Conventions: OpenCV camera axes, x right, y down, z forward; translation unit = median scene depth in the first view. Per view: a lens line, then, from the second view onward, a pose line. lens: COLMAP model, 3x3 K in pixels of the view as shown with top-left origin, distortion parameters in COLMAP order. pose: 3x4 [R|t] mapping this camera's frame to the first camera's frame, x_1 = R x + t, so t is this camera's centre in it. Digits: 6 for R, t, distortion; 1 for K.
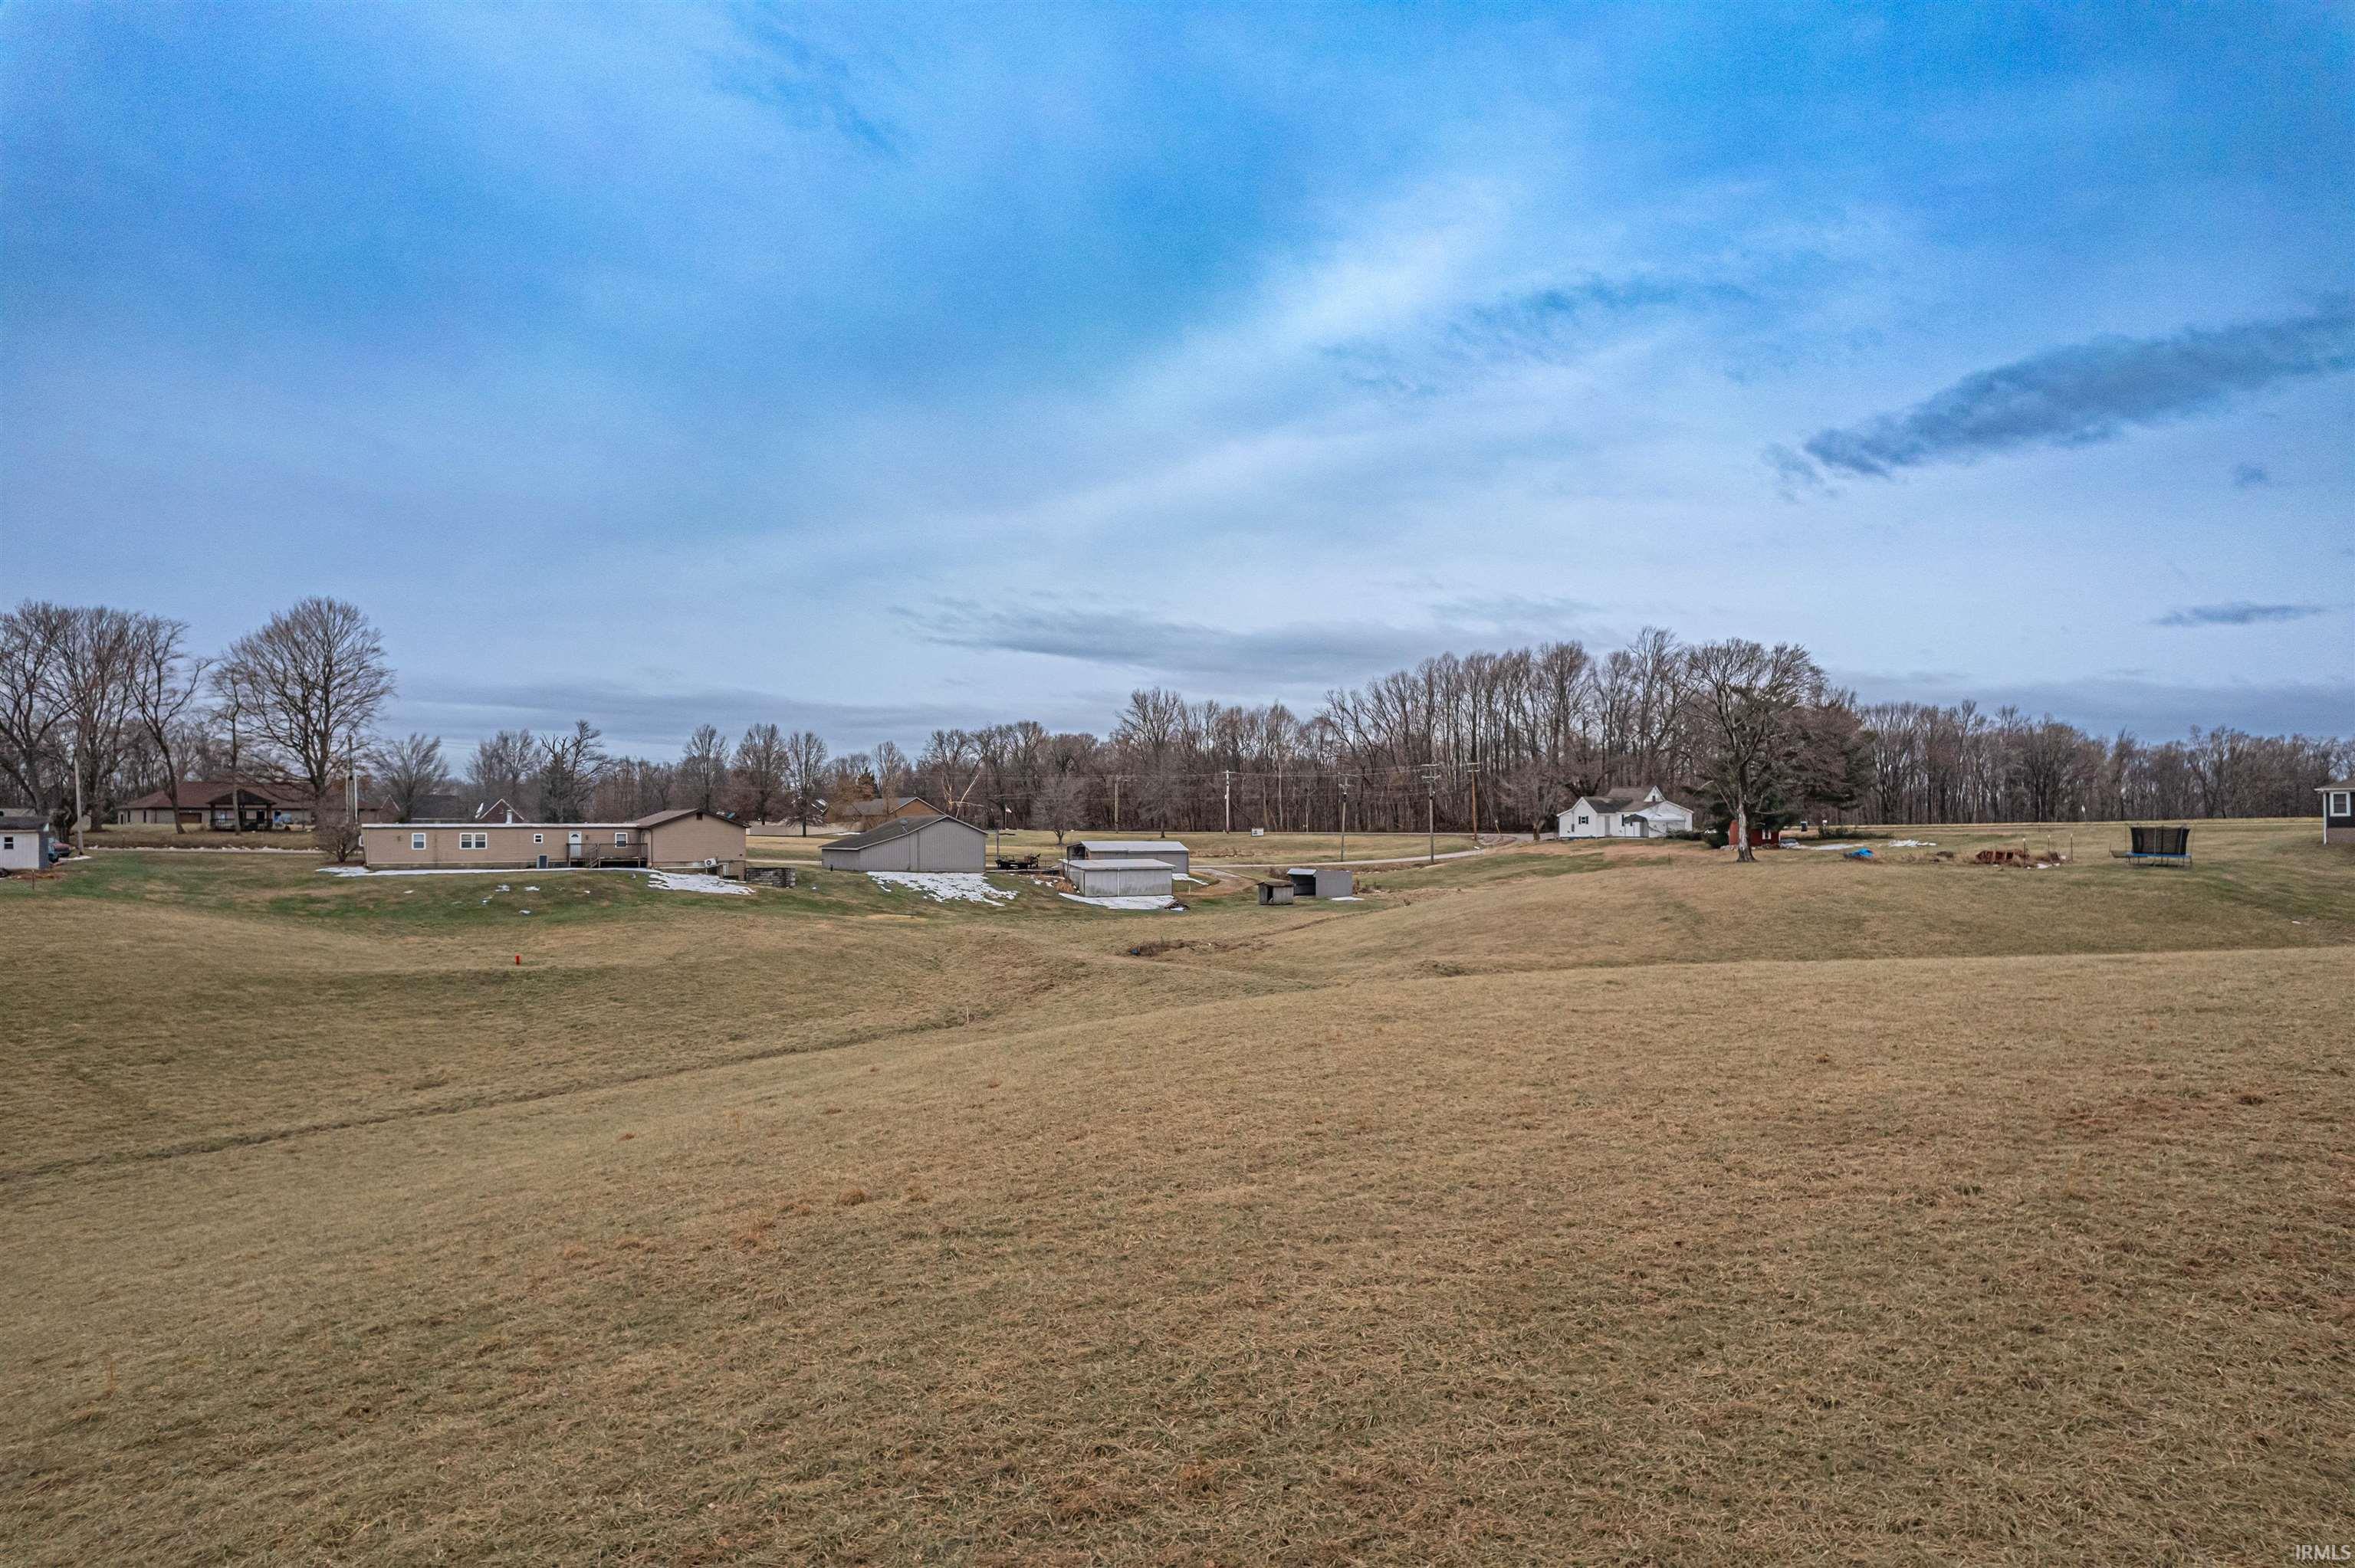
lens RADIAL K [[1509.1, 0, 1189.6], [0, 1509.1, 788.0], [0, 0, 1]] dist [-0.037120, 0.000978]
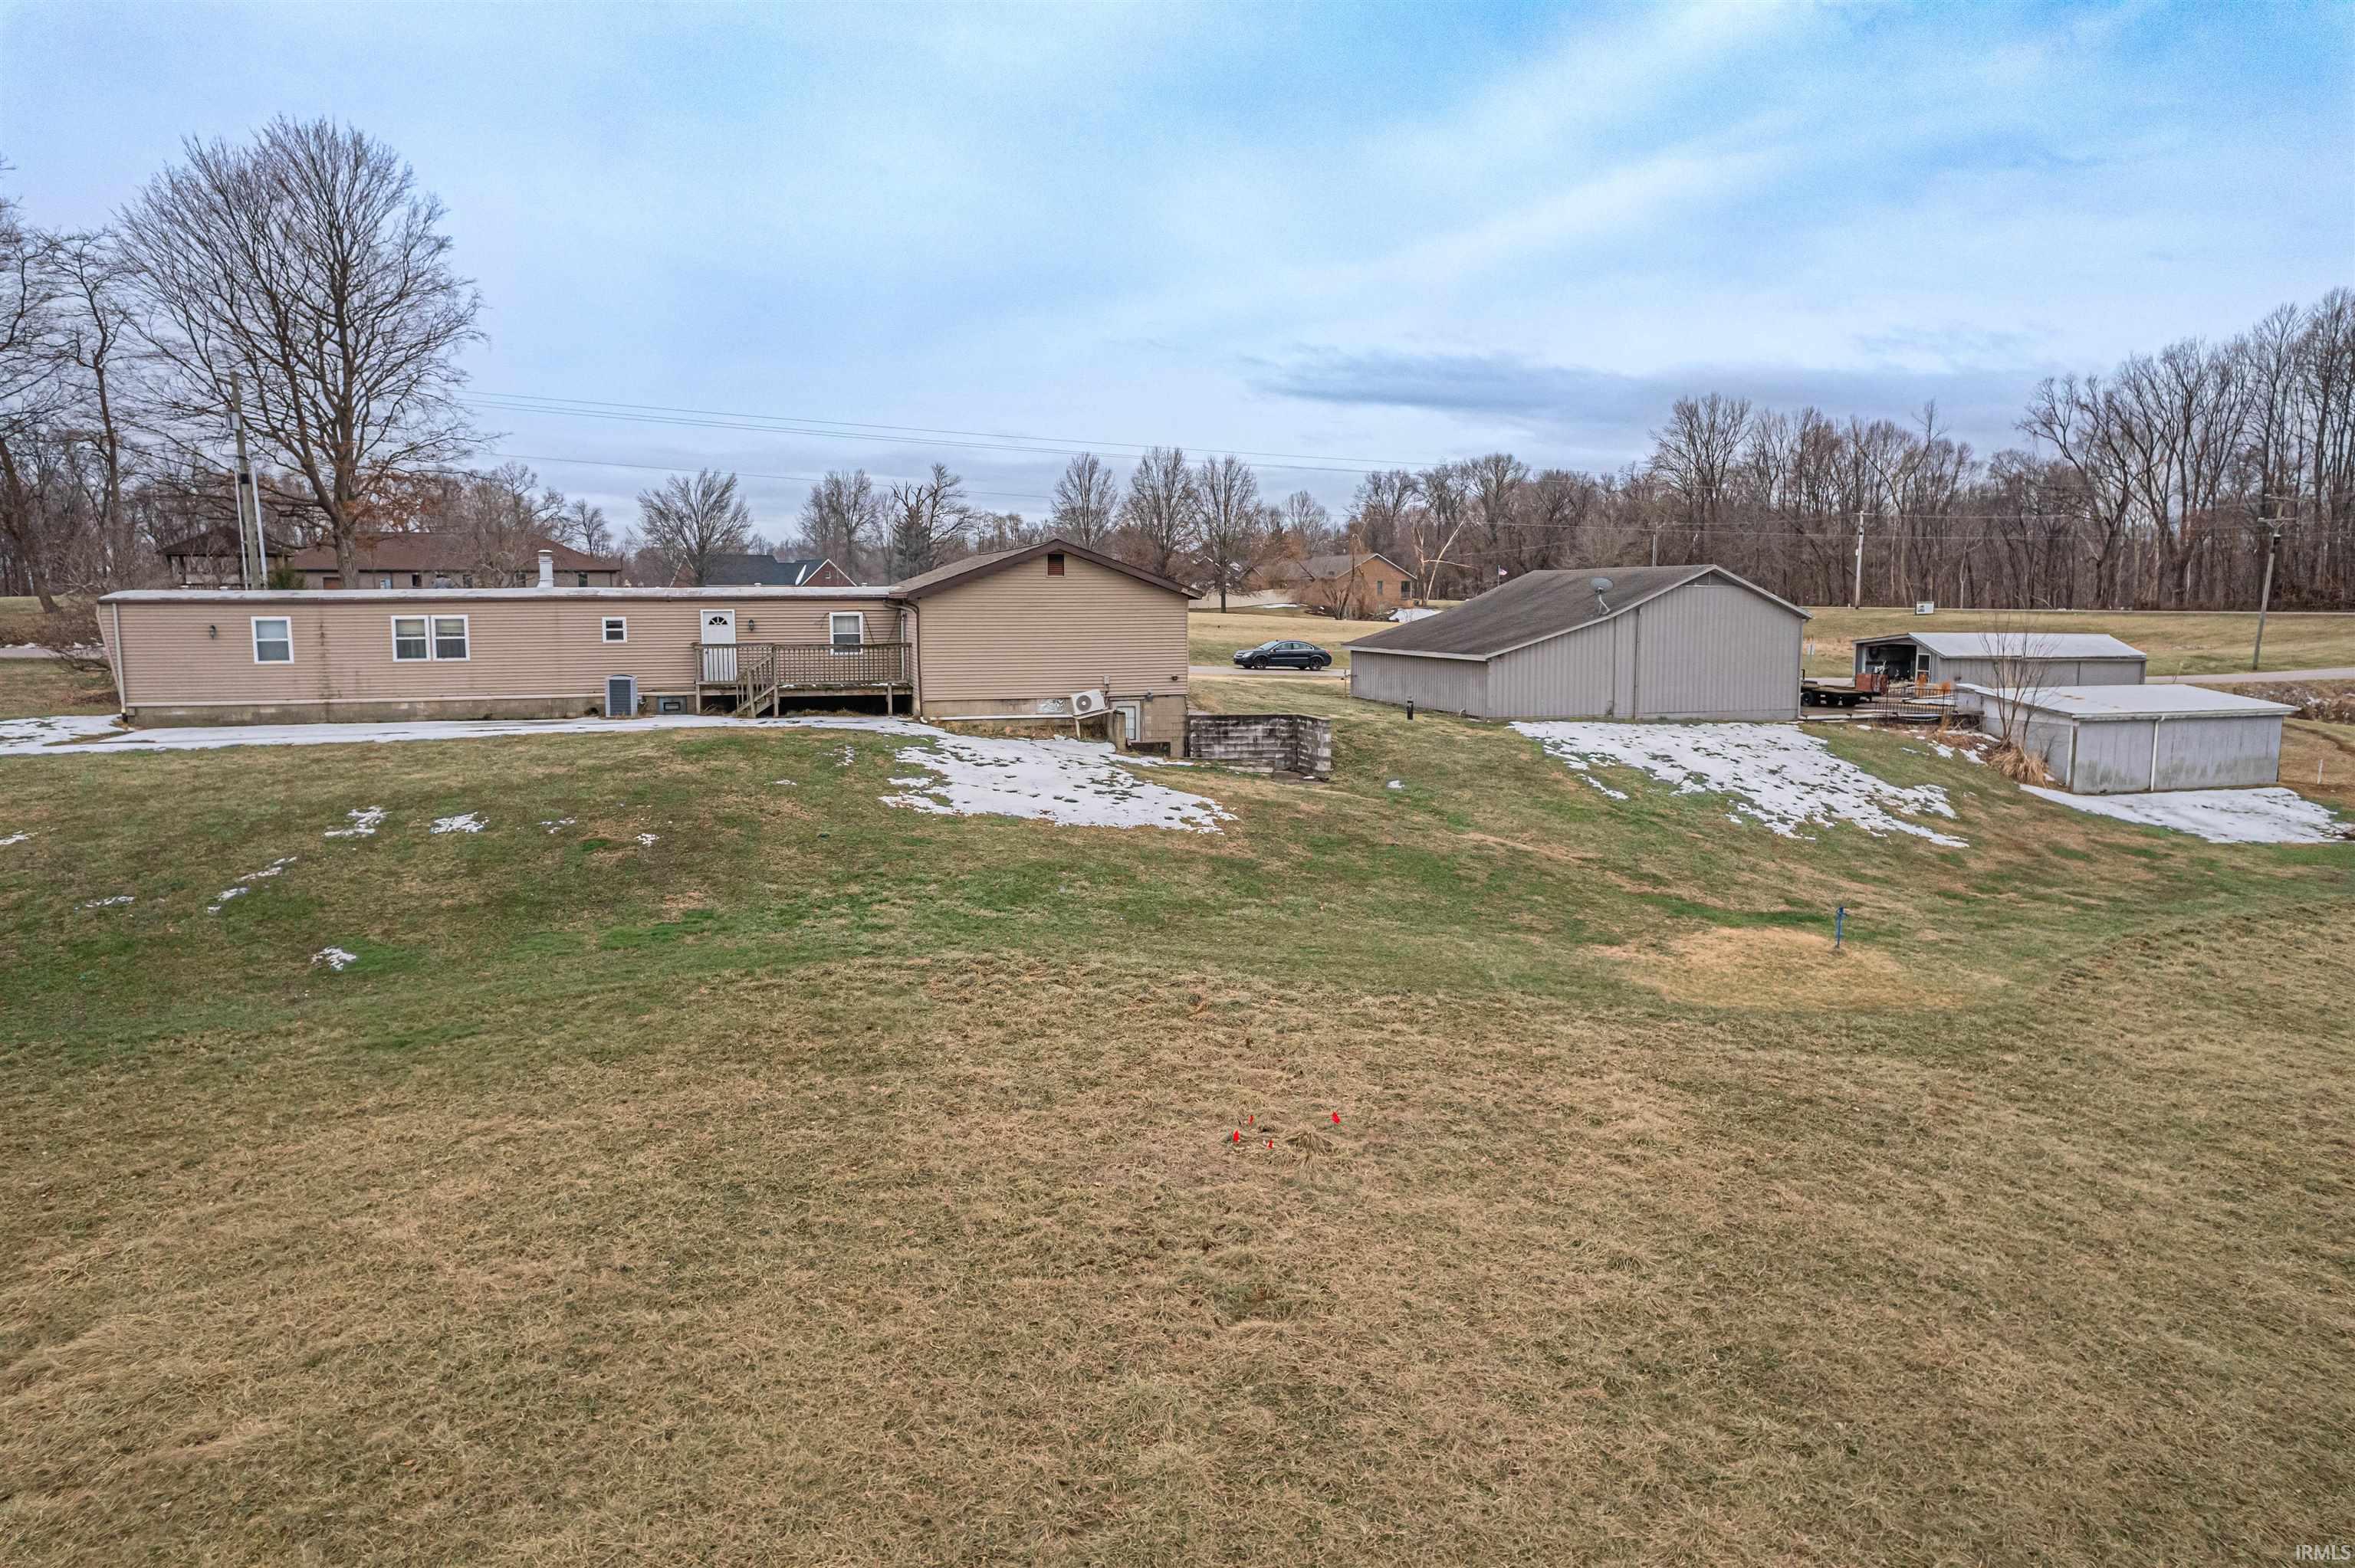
lens RADIAL K [[1509.1, 0, 1174.5], [0, 1509.1, 793.8], [0, 0, 1]] dist [-0.037120, 0.000978]
pose [[0.967508, 0.034098, -0.250531, -0.190076], [0.005127, 0.988015, 0.154272, 0.015774], [0.252789, -0.150544, 0.955738, 0.601220]]
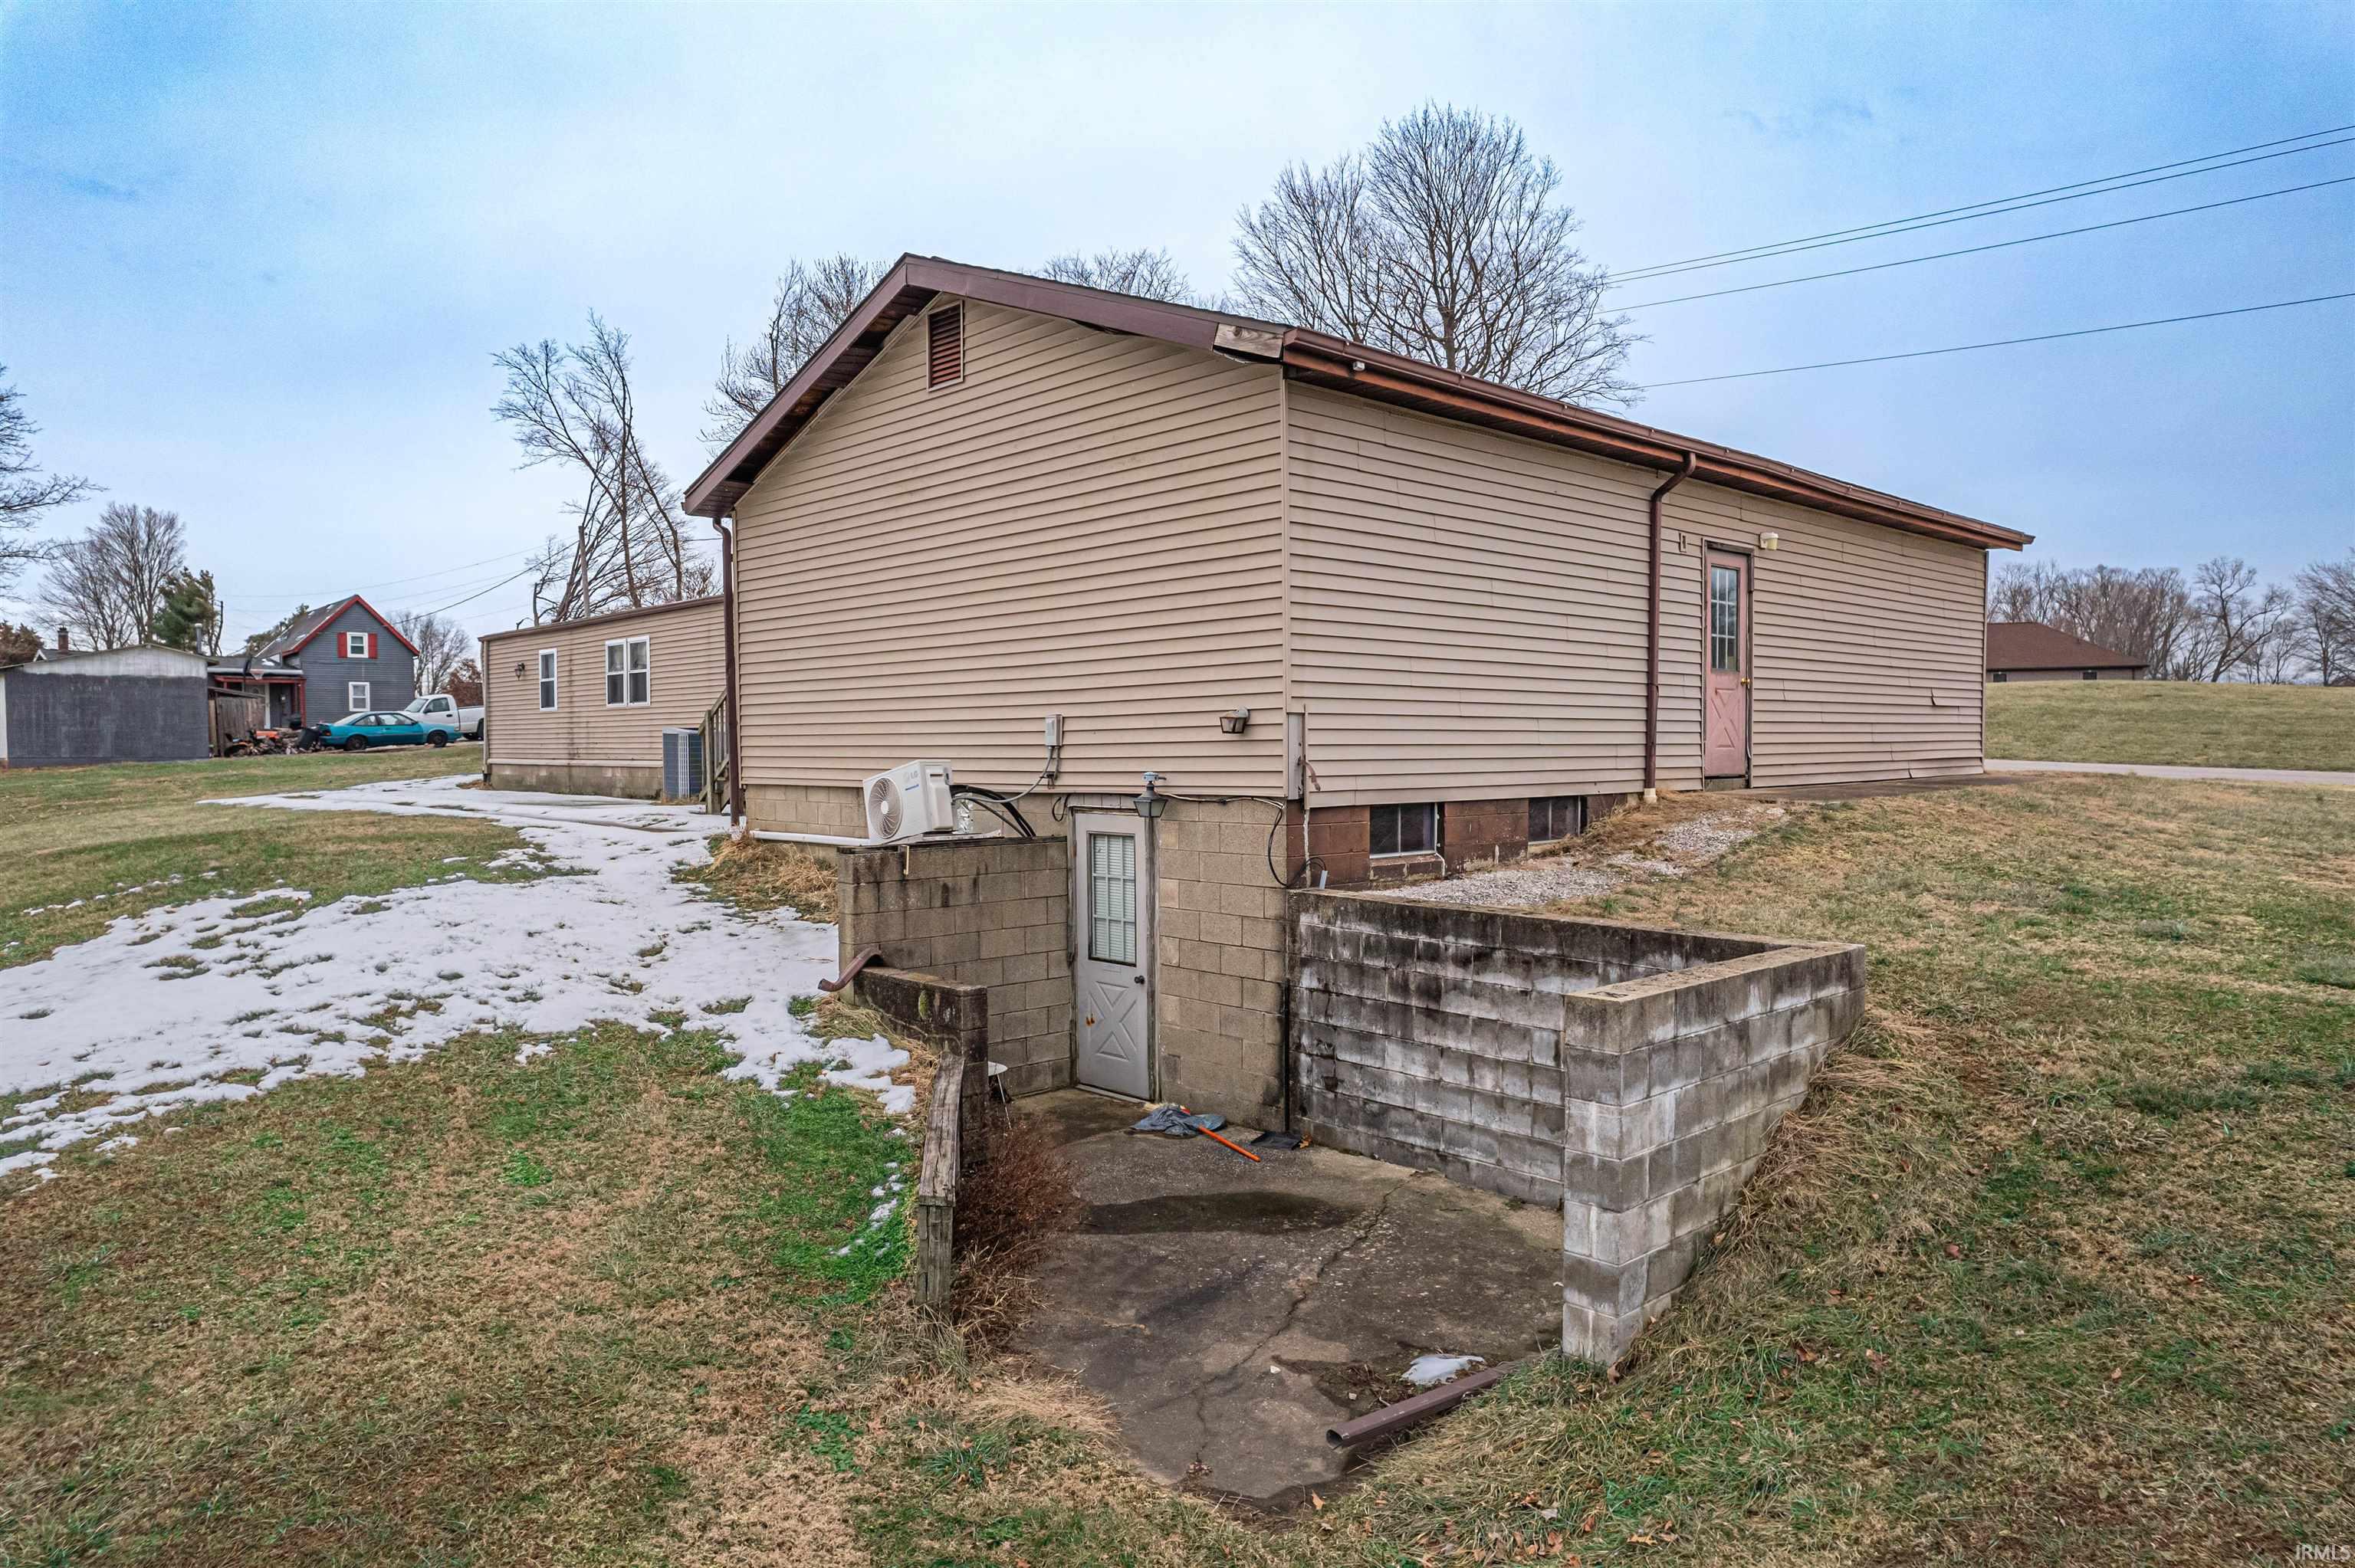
lens RADIAL K [[1509.1, 0, 1178.3], [0, 1509.1, 780.2], [0, 0, 1]] dist [-0.037120, 0.000978]
pose [[0.176071, 0.017072, -0.984229, -0.197865], [0.031278, 0.999248, 0.022928, 0.040574], [0.983880, -0.034822, 0.175405, 0.880027]]
